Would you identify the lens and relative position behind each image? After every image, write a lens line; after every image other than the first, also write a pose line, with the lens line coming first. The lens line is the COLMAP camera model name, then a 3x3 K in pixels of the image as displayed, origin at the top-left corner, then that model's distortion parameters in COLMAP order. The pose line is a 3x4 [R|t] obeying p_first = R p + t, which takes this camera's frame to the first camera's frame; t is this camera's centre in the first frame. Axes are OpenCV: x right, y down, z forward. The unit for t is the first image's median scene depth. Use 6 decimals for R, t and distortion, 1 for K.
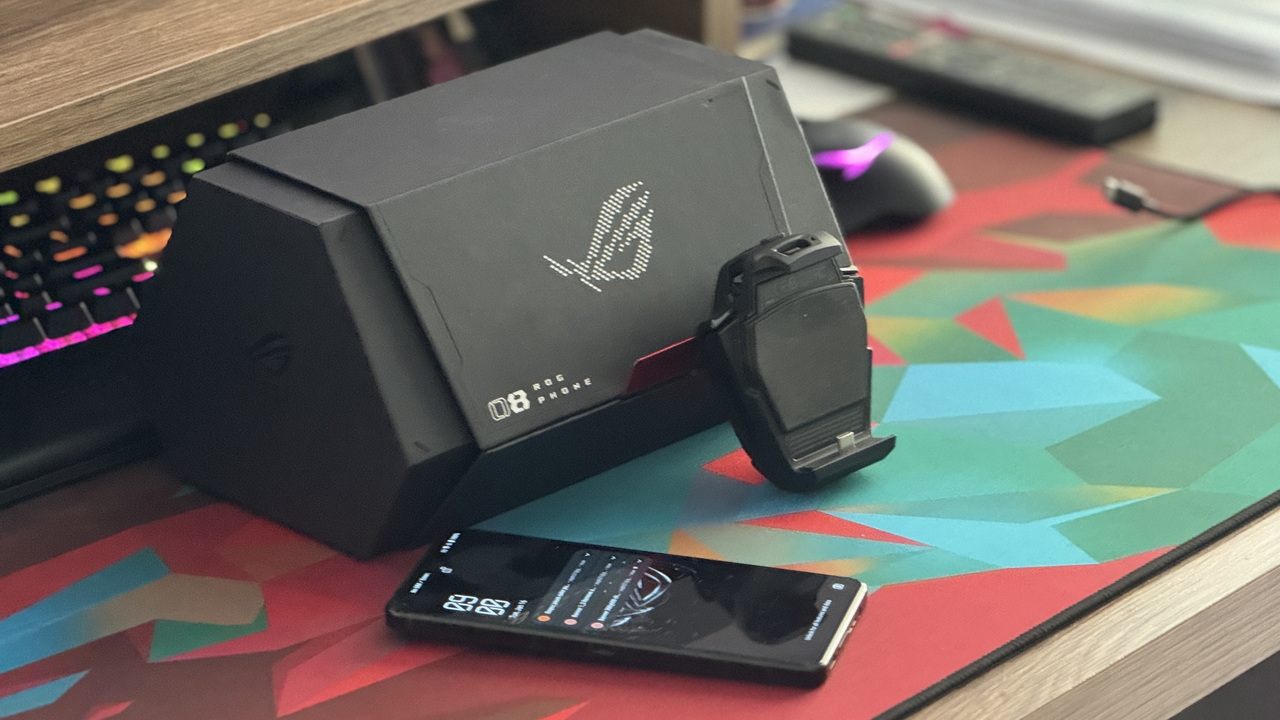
lens RADIAL K [[4694.0, 0, 640.0], [0, 4694.0, 360.0], [0, 0, 1]] dist [3.029599, 0.156173]
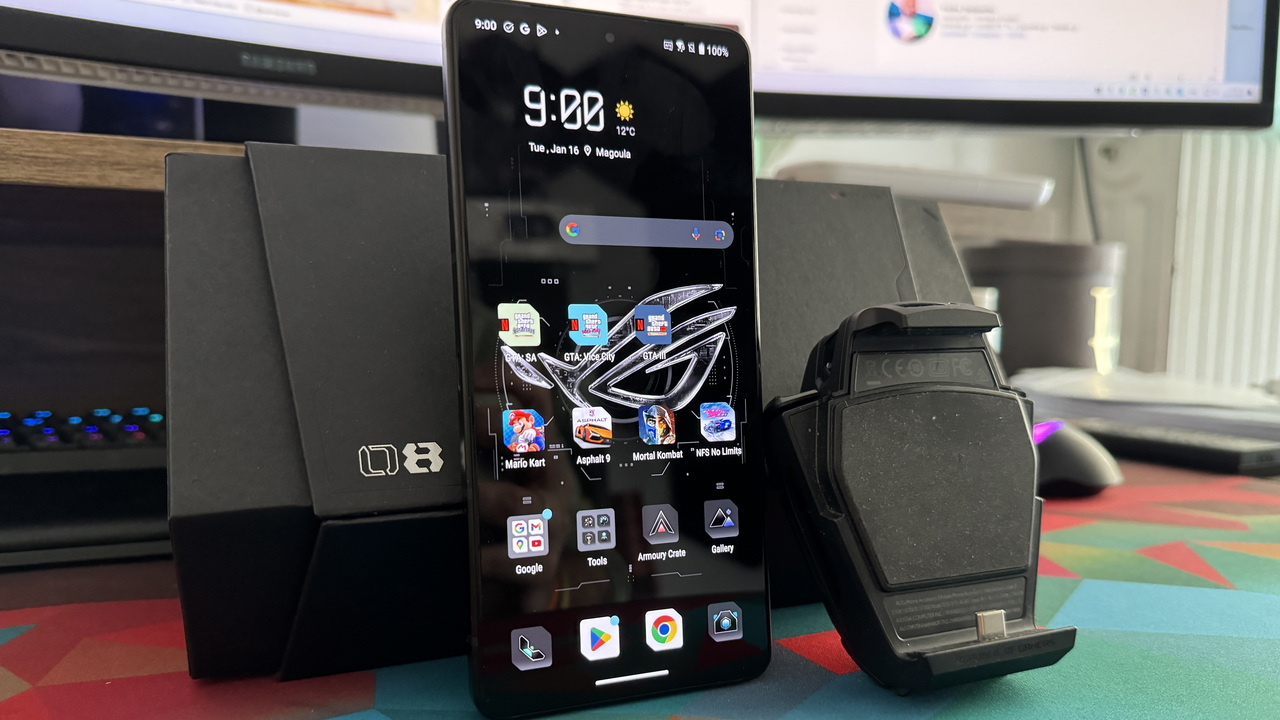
lens RADIAL K [[897.6, 0, 652.5], [0, 897.6, 435.3], [0, 0, 1]] dist [0.025169, -0.002422]
pose [[0.933208, 0.058021, -0.354621, 0.042979], [-0.150570, 0.959201, -0.239295, 0.028917], [0.326269, 0.276708, 0.903870, 0.876429]]
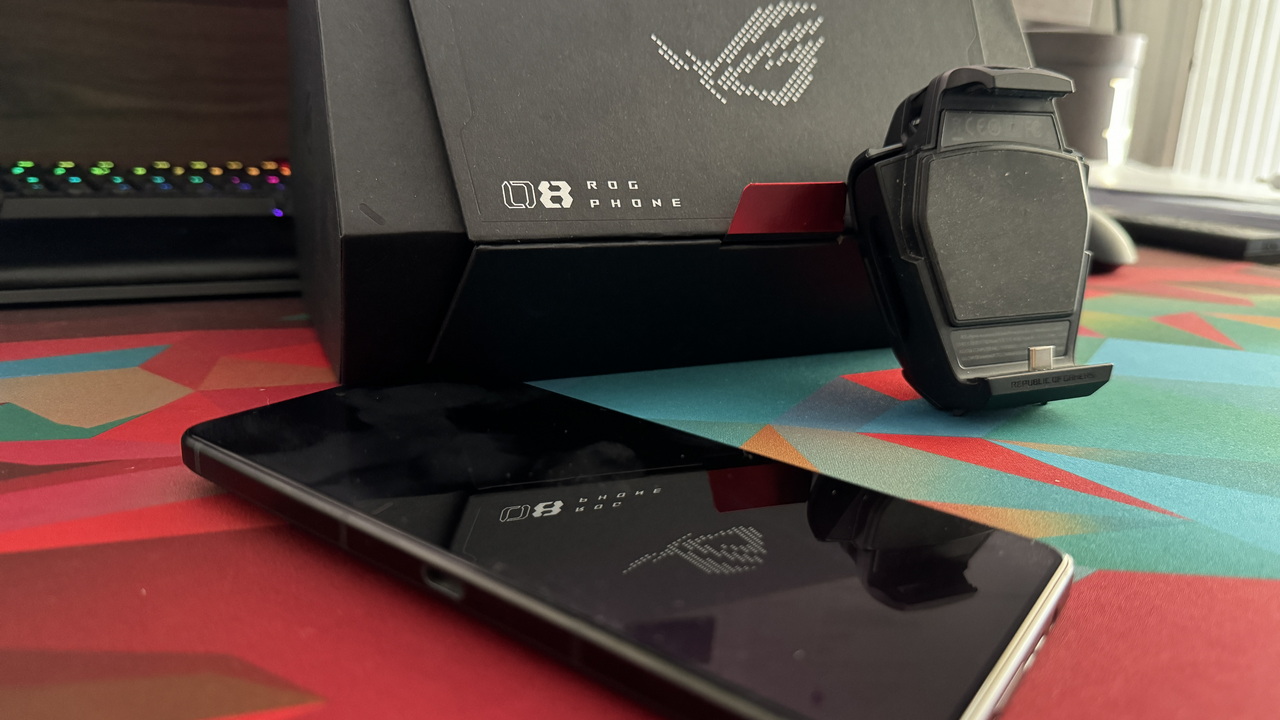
lens RADIAL K [[883.3, 0, 645.5], [0, 883.3, 366.8], [0, 0, 1]] dist [0.046007, -0.000444]
pose [[0.932437, 0.141215, -0.332596, 0.032988], [-0.178756, 0.980218, -0.084959, 0.041421], [0.314019, 0.138673, 0.939235, 0.859268]]
